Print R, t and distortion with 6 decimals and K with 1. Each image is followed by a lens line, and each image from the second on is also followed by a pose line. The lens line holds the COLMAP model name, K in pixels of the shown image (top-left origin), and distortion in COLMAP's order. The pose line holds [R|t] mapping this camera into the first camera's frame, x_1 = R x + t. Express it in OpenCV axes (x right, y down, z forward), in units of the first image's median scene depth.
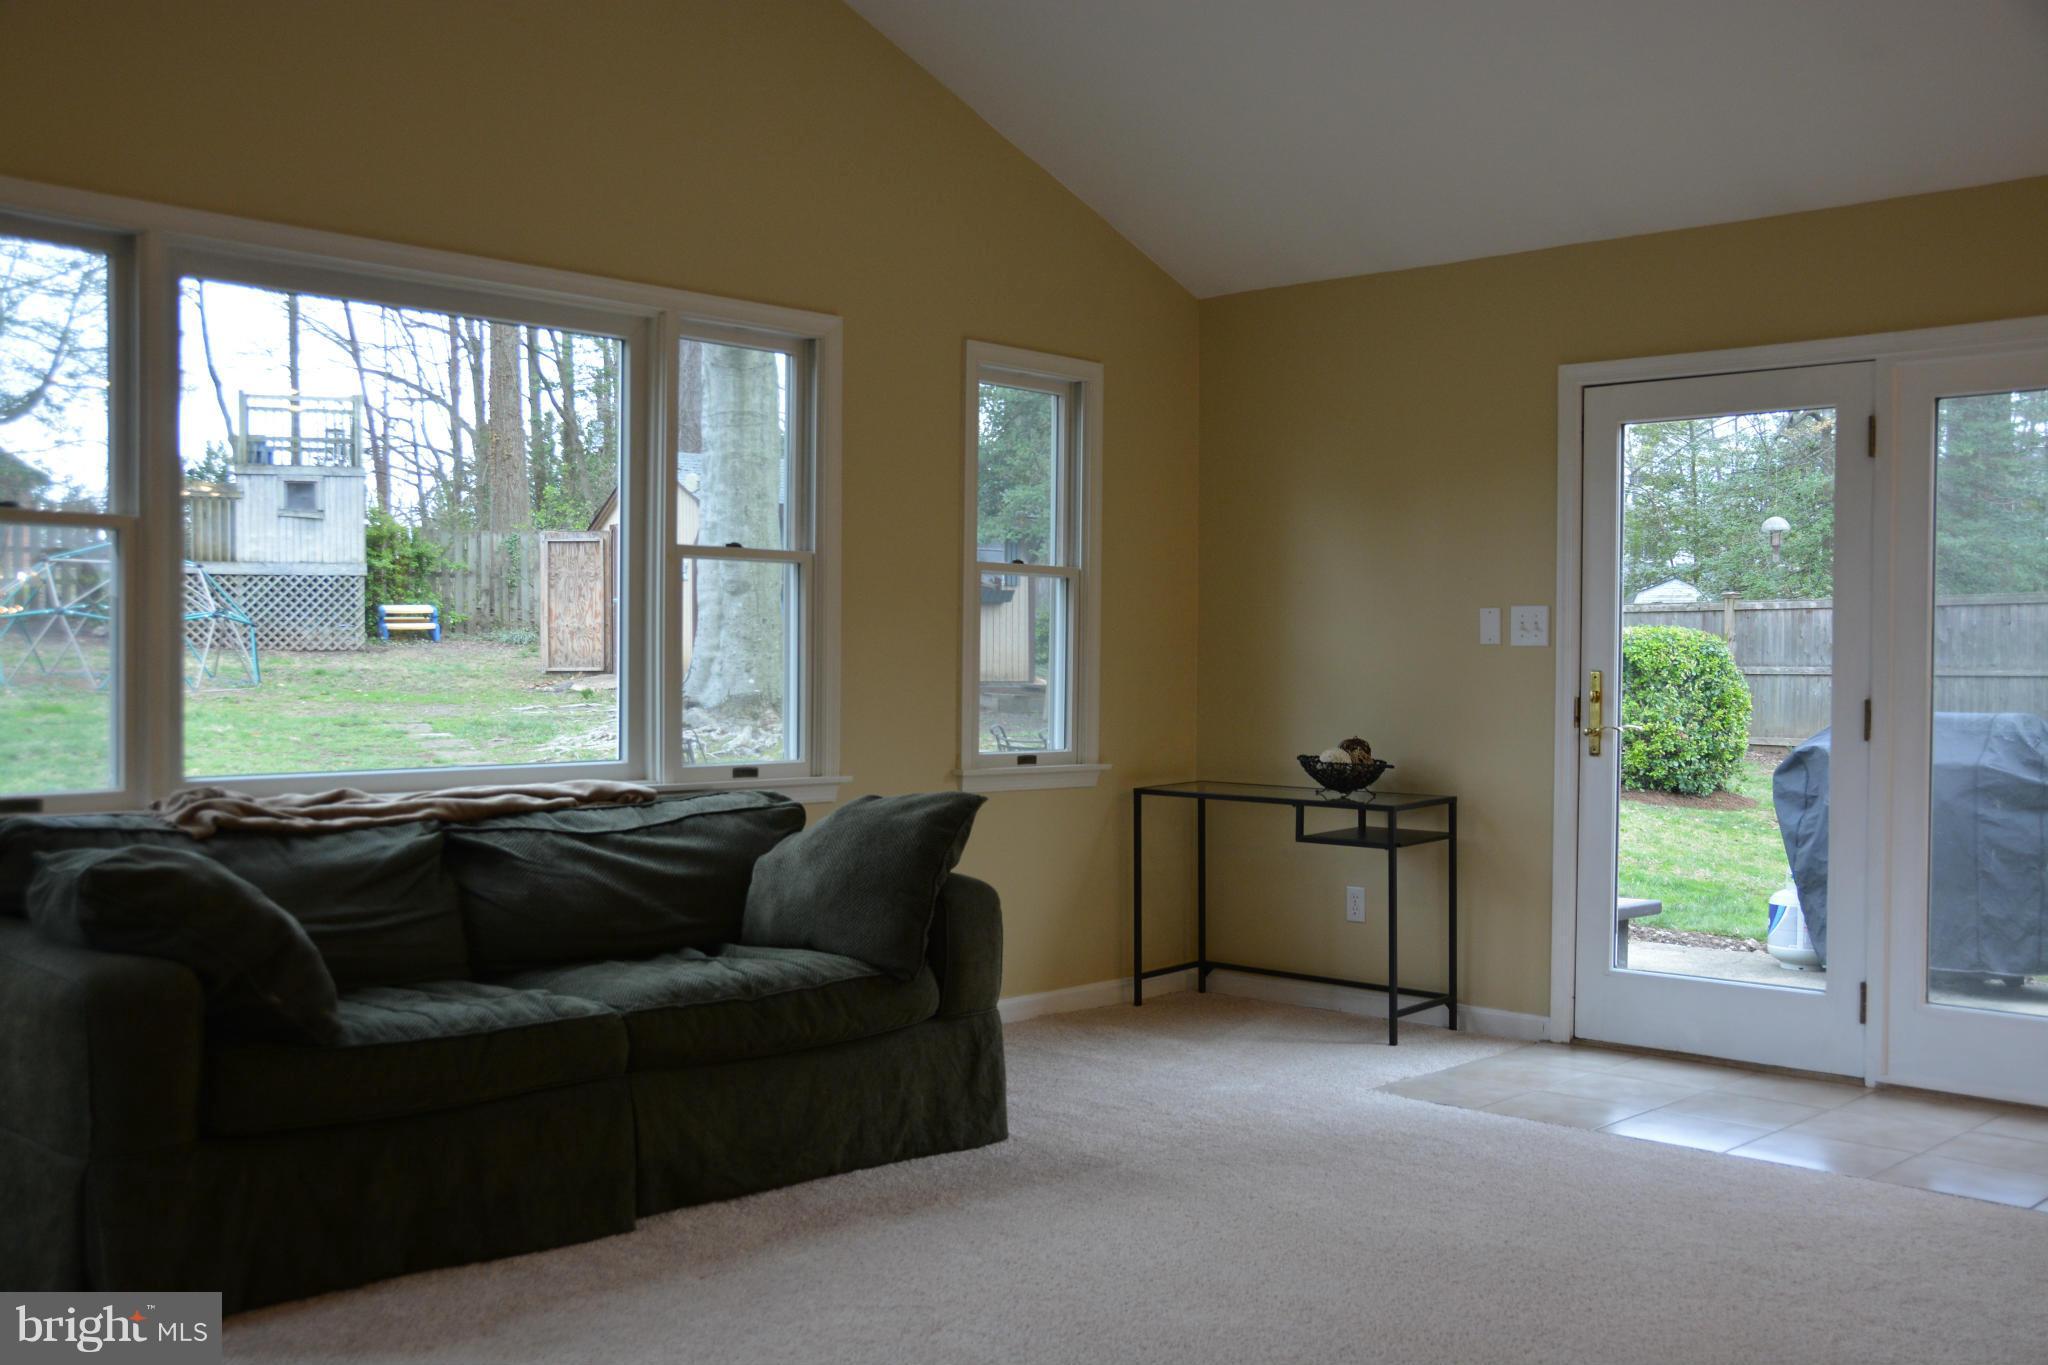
lens RADIAL K [[2003.3, 0, 1047.3], [0, 2003.3, 678.9], [0, 0, 1]] dist [-0.074386, -0.000448]
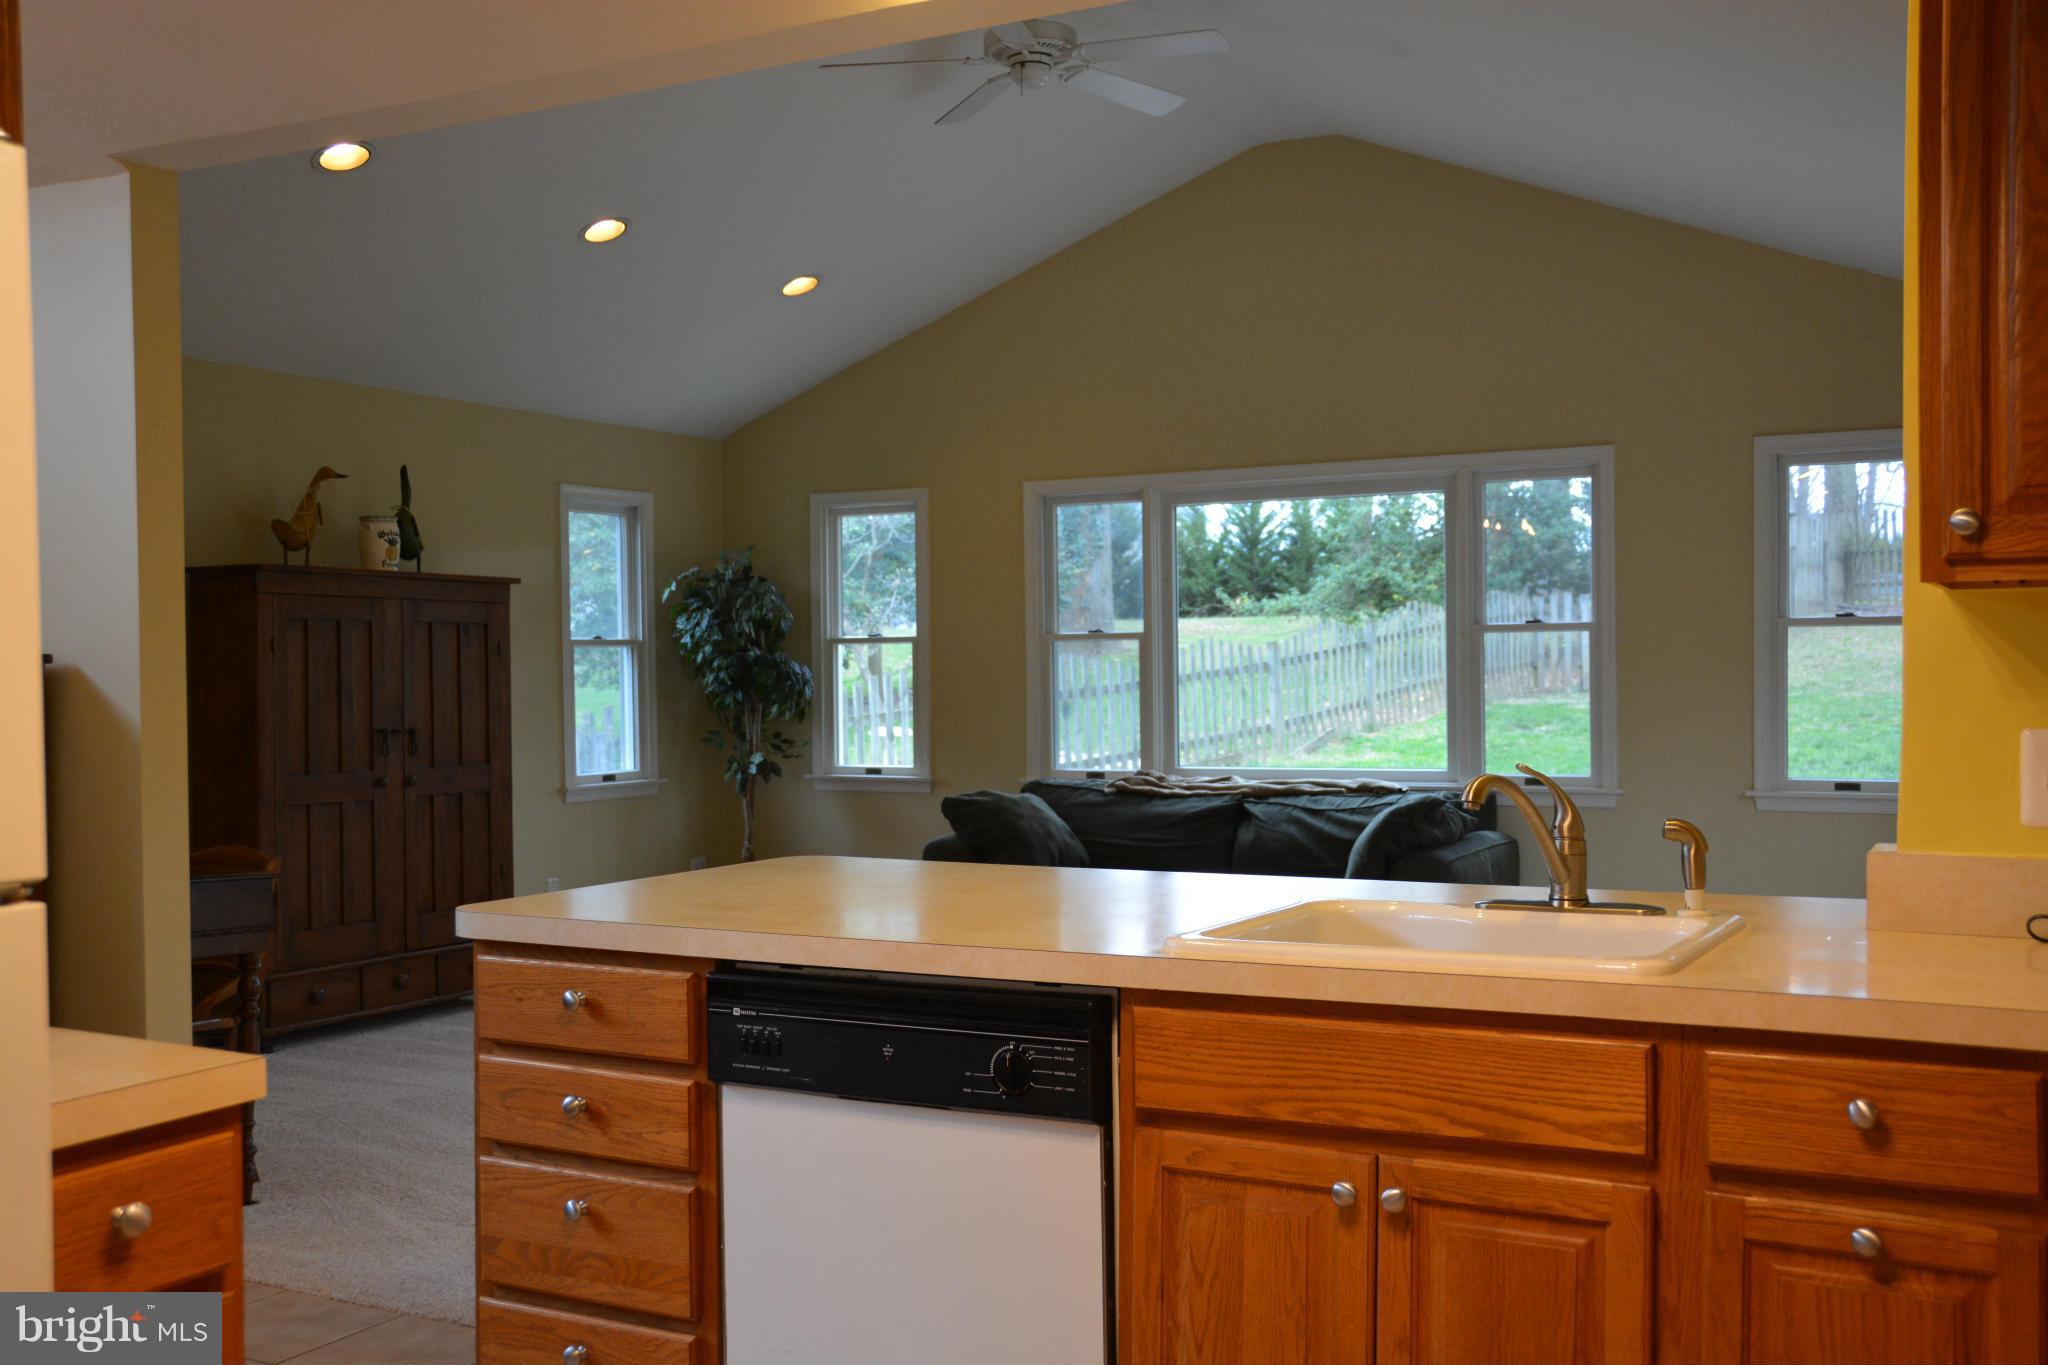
lens RADIAL K [[1959.7, 0, 1024.0], [0, 1959.7, 682.5], [0, 0, 1]] dist [-0.119321, 0.225871]
pose [[0.232645, -0.016763, -0.972417, 1.006027], [-0.002598, 0.999837, -0.017857, 0.001859], [0.972558, 0.006680, 0.232563, 0.303360]]
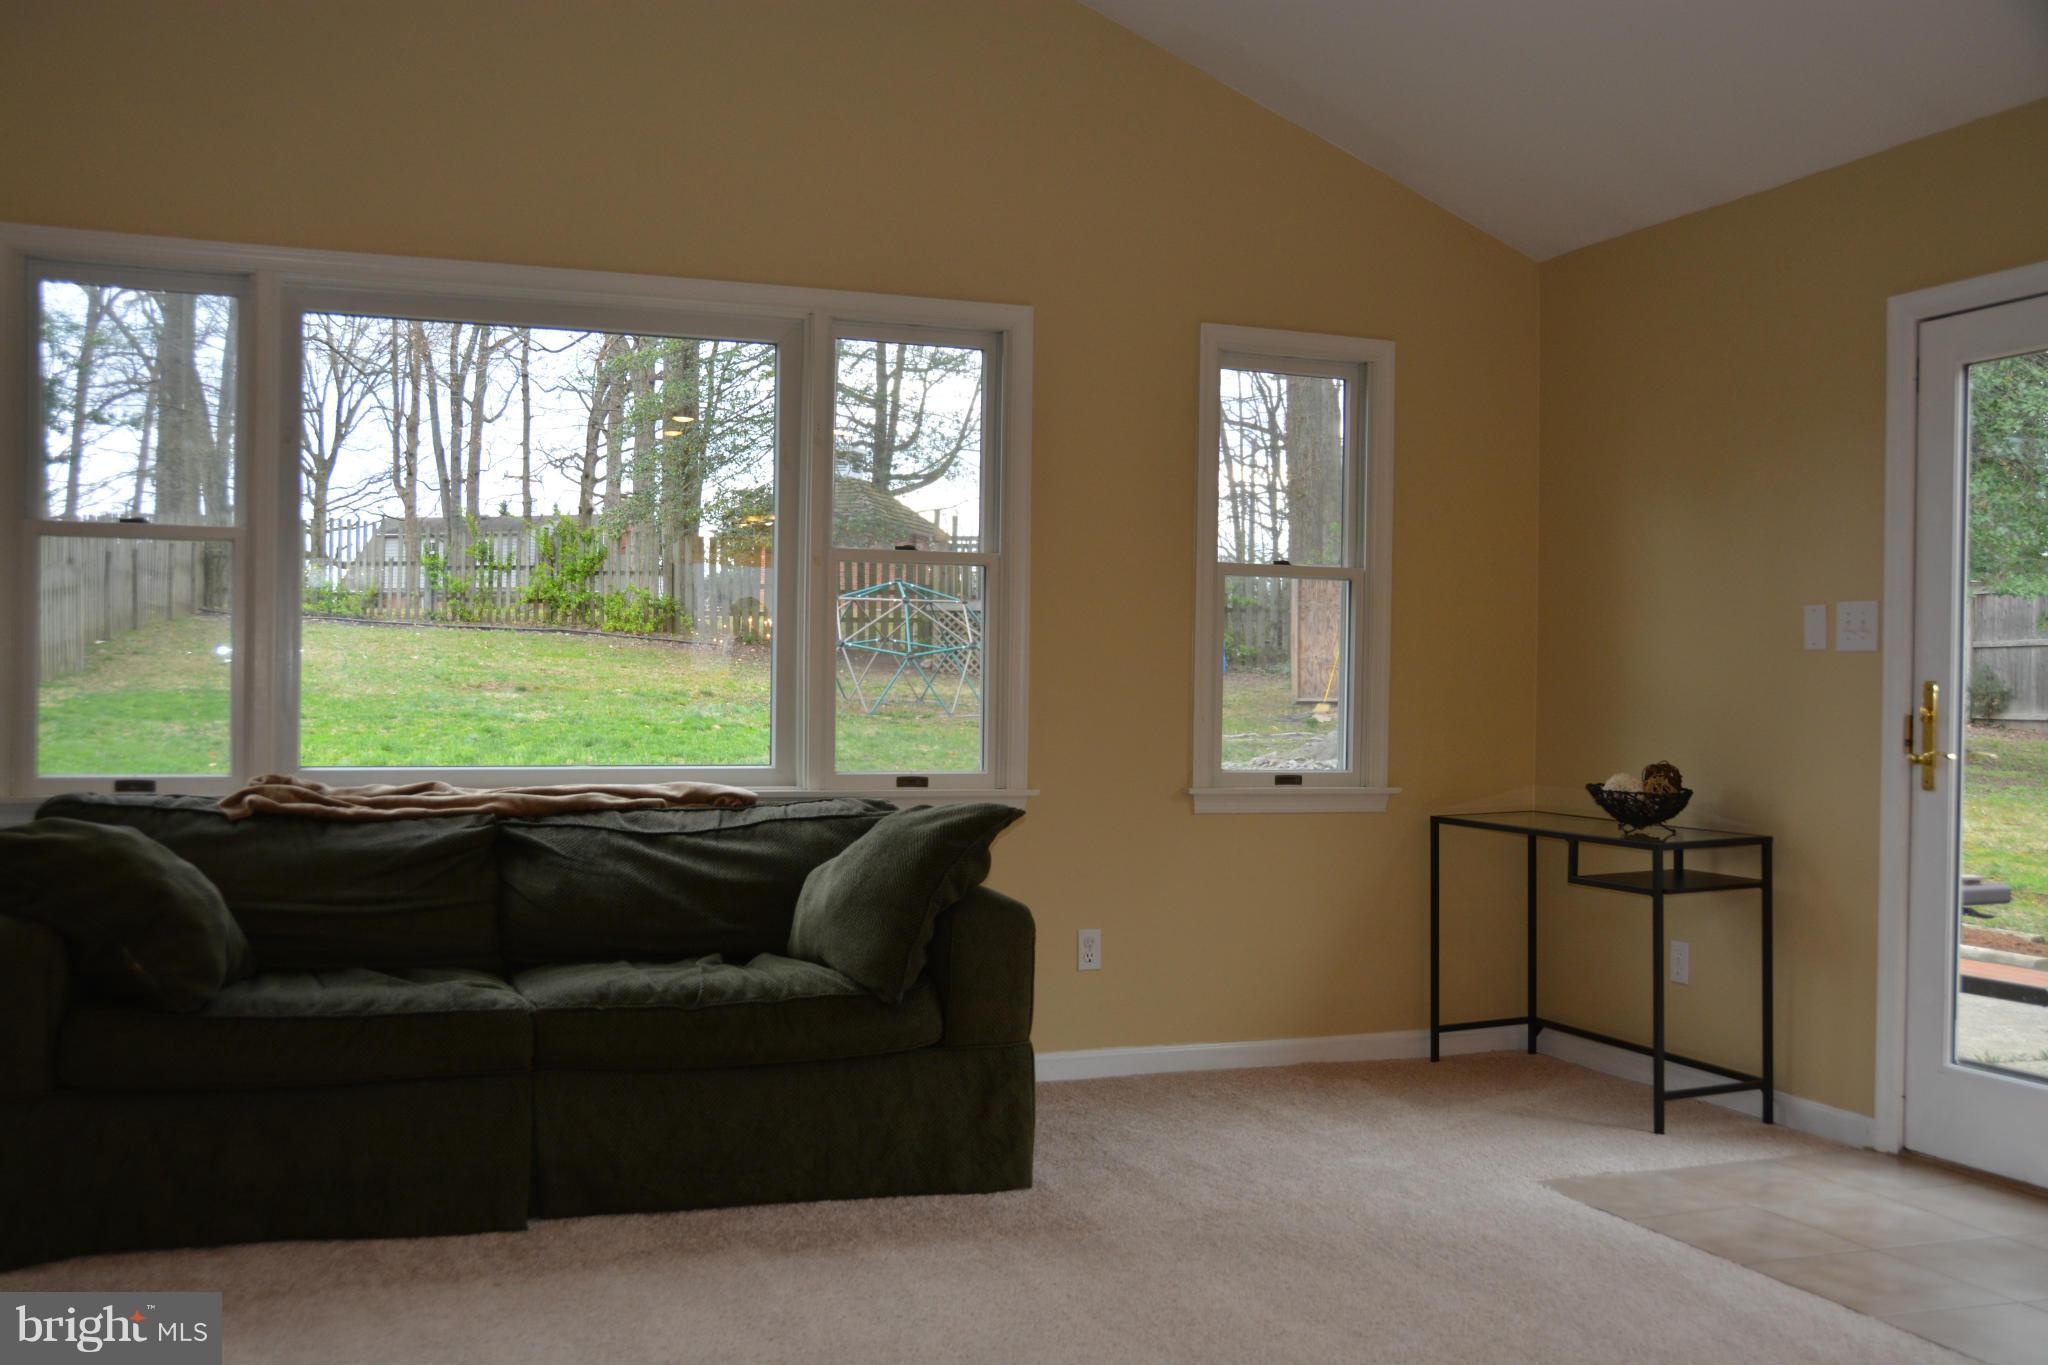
lens RADIAL K [[1959.7, 0, 1024.0], [0, 1959.7, 682.5], [0, 0, 1]] dist [-0.119321, 0.225871]
pose [[0.895826, 0.002338, -0.444400, 0.291946], [-0.009968, 0.999840, -0.014834, 0.011114], [0.444294, 0.017718, 0.895706, 0.160172]]
